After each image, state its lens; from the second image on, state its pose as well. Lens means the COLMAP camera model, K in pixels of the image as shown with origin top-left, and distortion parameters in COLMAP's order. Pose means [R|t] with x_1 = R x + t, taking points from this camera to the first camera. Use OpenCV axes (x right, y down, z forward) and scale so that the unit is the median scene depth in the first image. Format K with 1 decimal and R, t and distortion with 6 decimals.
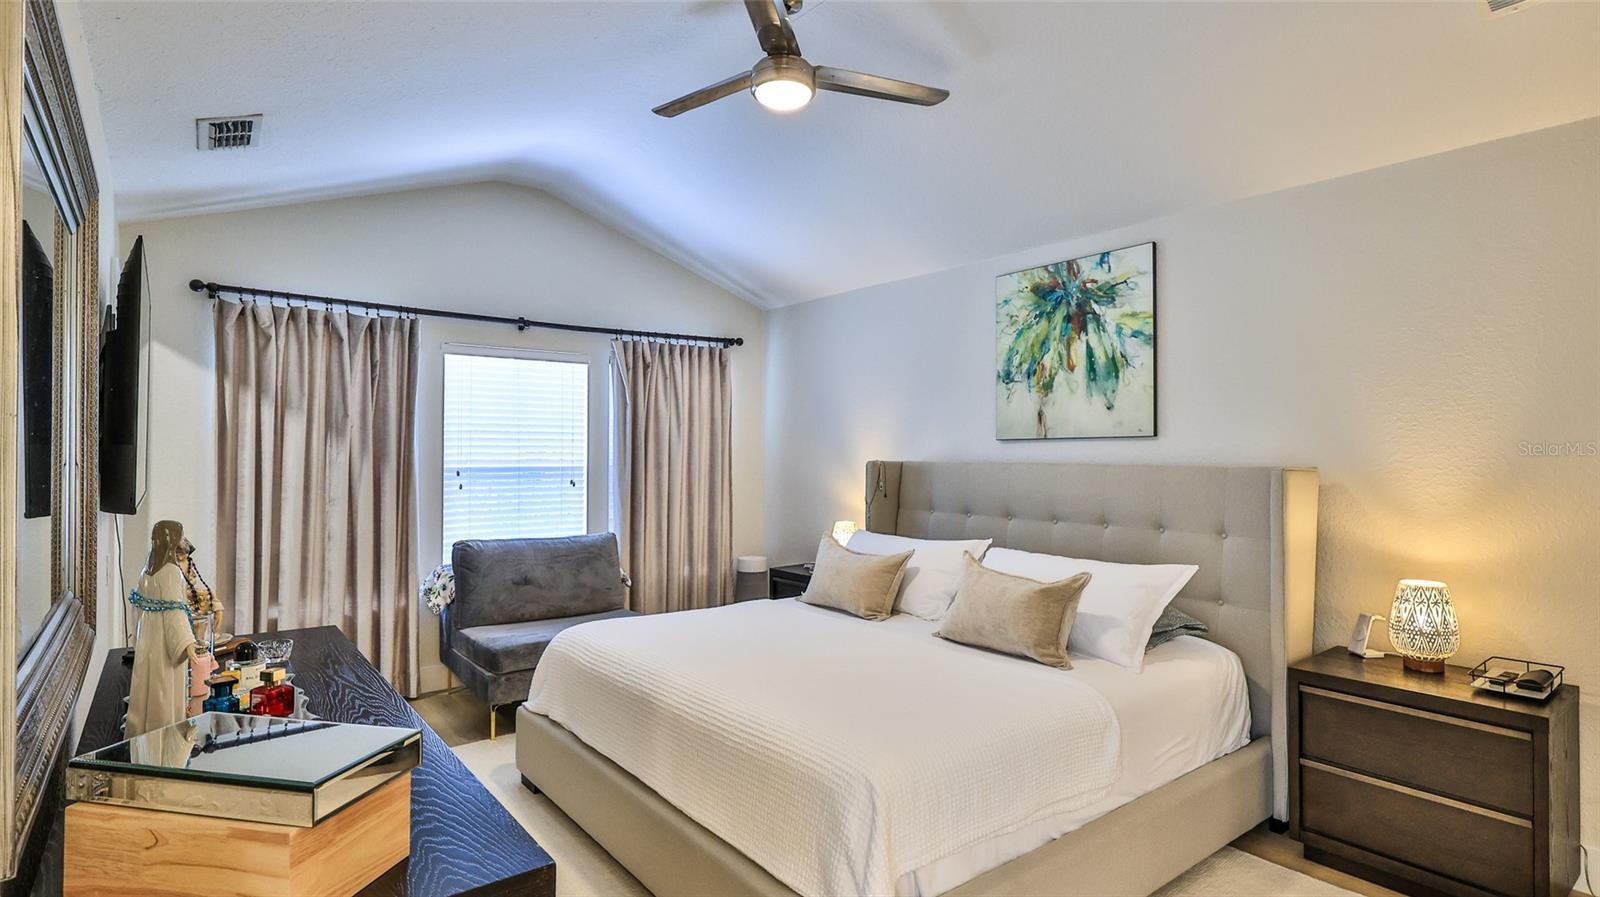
lens RADIAL K [[803.1, 0, 800.0], [0, 803.1, 448.5], [0, 0, 1]] dist [-0.001936, -0.000361]
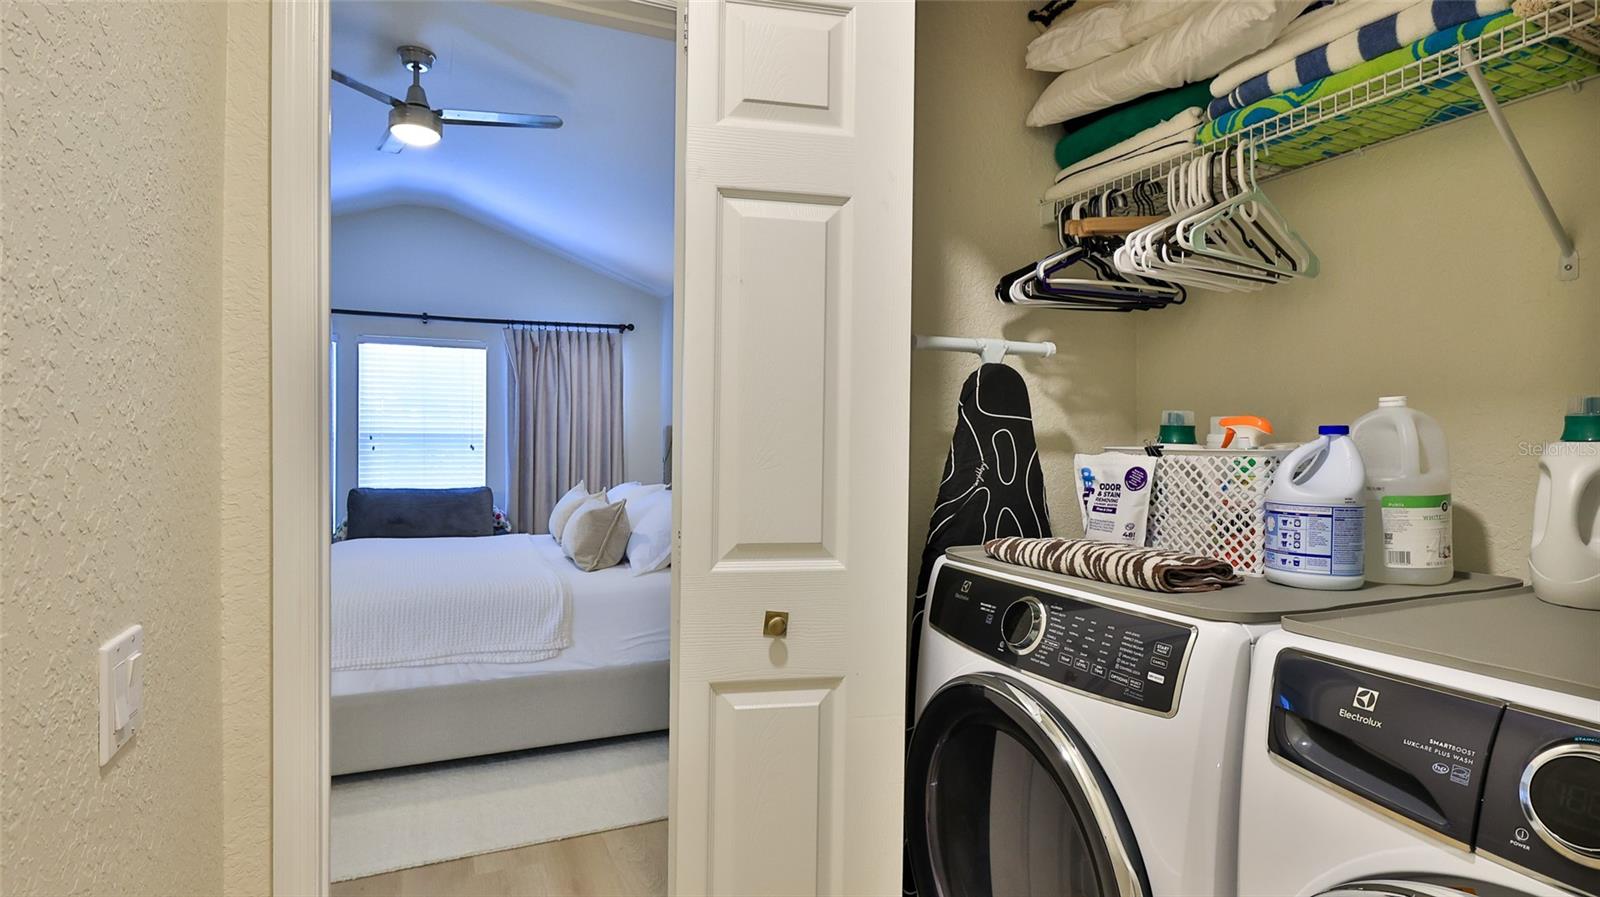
lens RADIAL K [[825.6, 0, 800.0], [0, 825.6, 448.5], [0, 0, 1]] dist [0.001541, 0.000129]
pose [[0.968858, 0.002258, -0.247609, 0.645192], [-0.000899, 0.999984, 0.005599, 0.047079], [0.247617, -0.005202, 0.968844, -0.115553]]
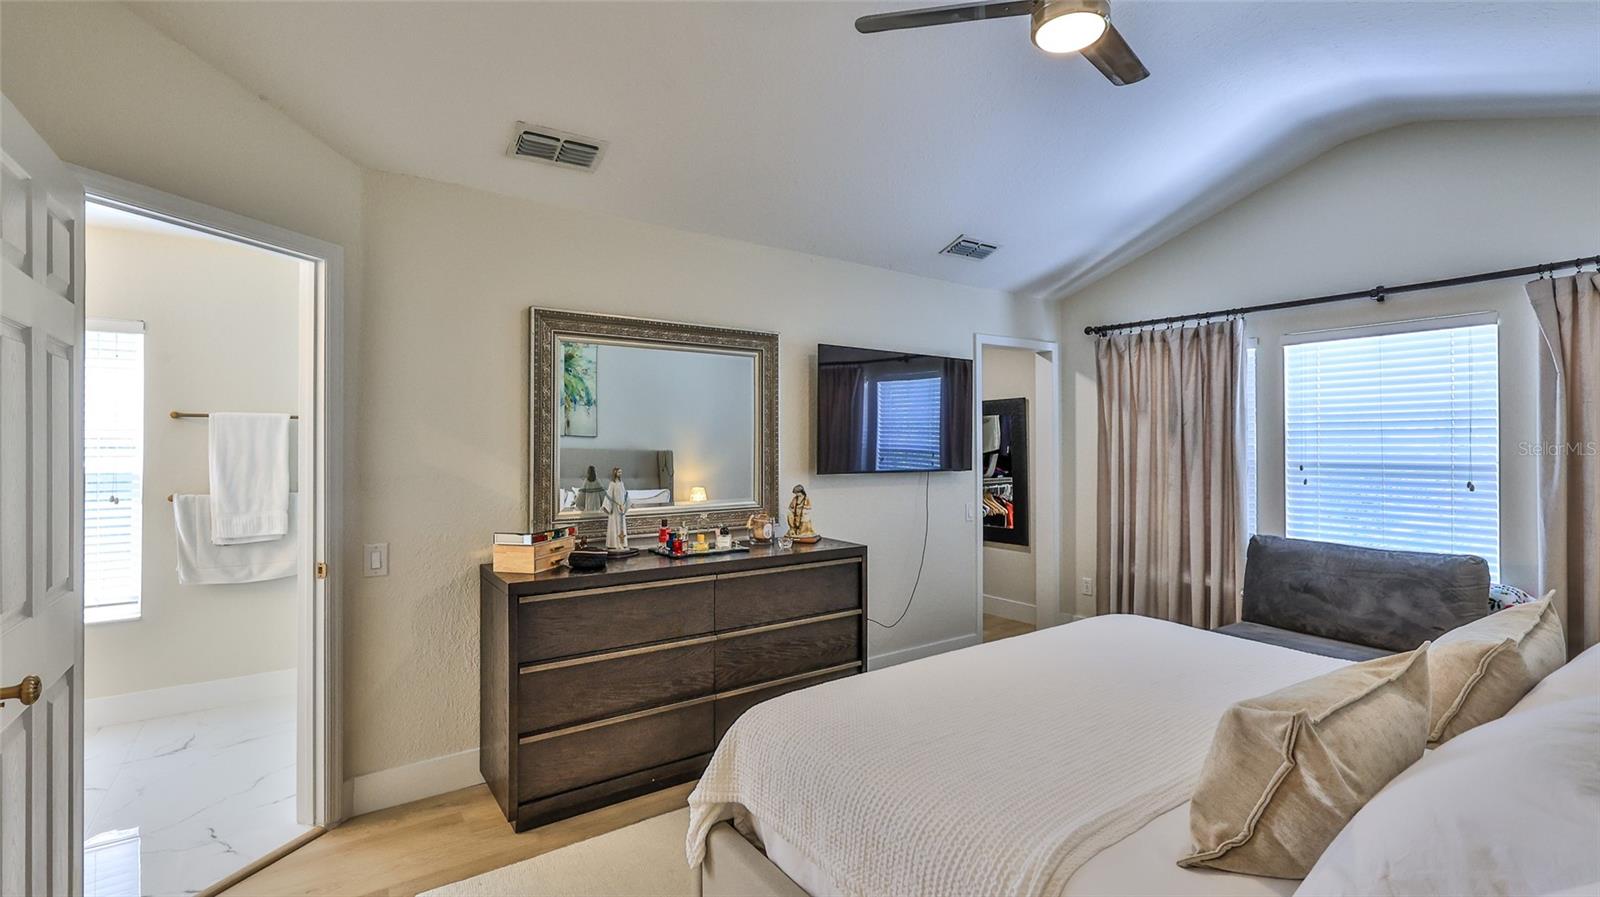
lens RADIAL K [[708.5, 0, 795.8], [0, 708.5, 437.1], [0, 0, 1]] dist [0.000074, 0.000051]
pose [[-0.062390, -0.014738, -0.997943, 0.528427], [0.001704, 0.999888, -0.014873, 0.006875], [0.998050, -0.002628, -0.062358, 0.522034]]
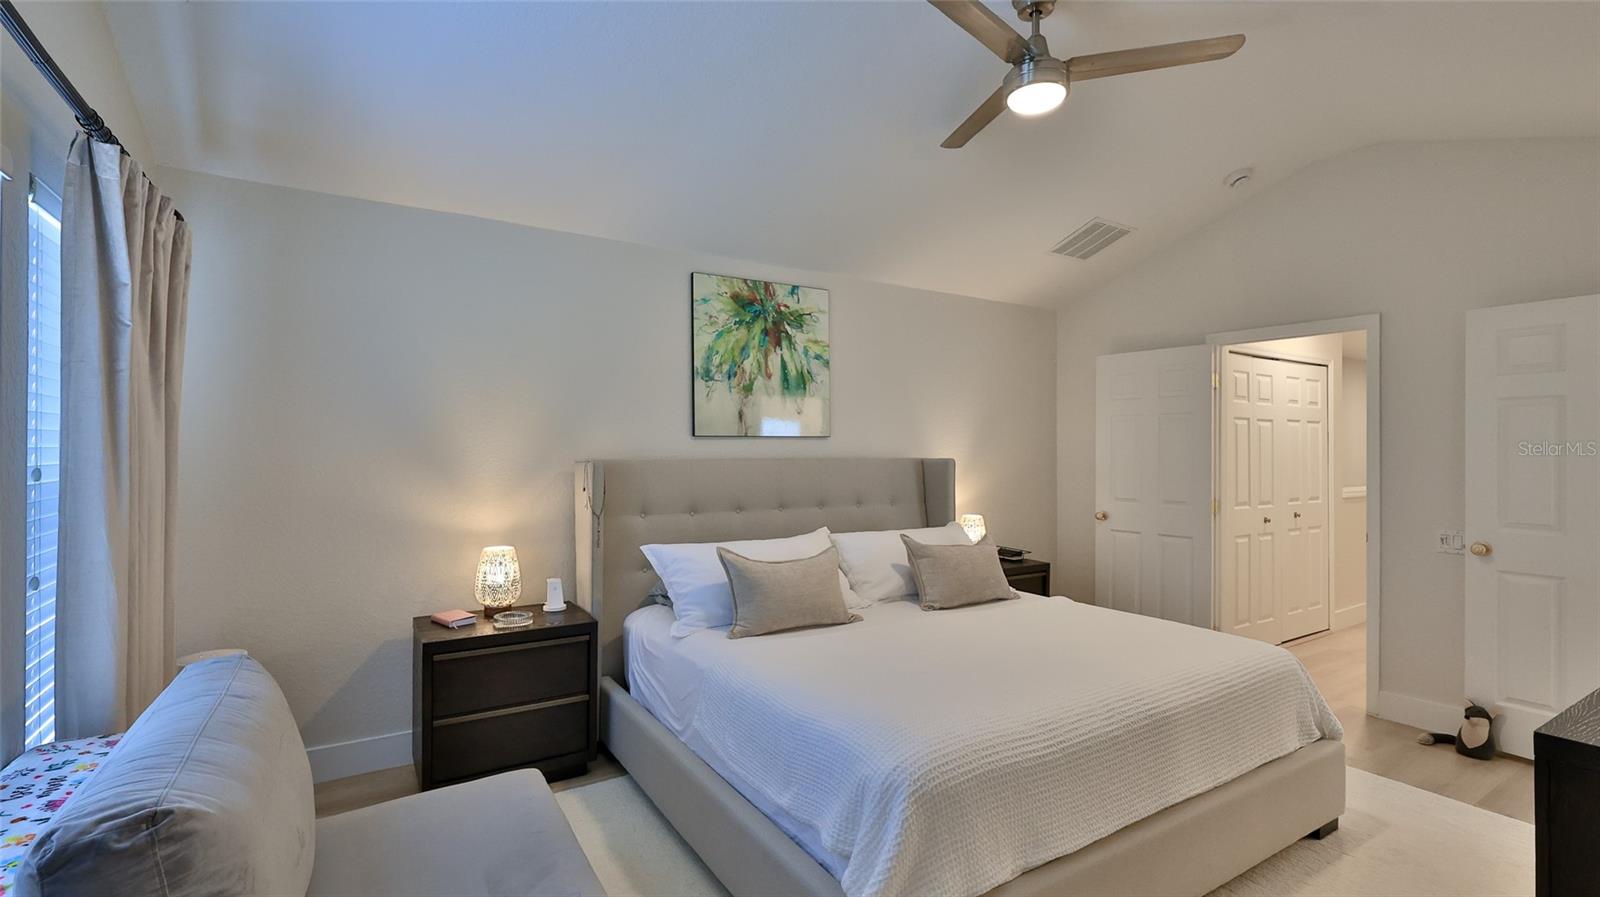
lens RADIAL K [[708.5, 0, 795.8], [0, 708.5, 437.1], [0, 0, 1]] dist [0.000074, 0.000051]
pose [[0.112181, 0.015589, 0.993566, -0.653945], [-0.007718, 0.999860, -0.014817, 0.002777], [-0.993658, -0.006006, 0.112285, 0.828551]]
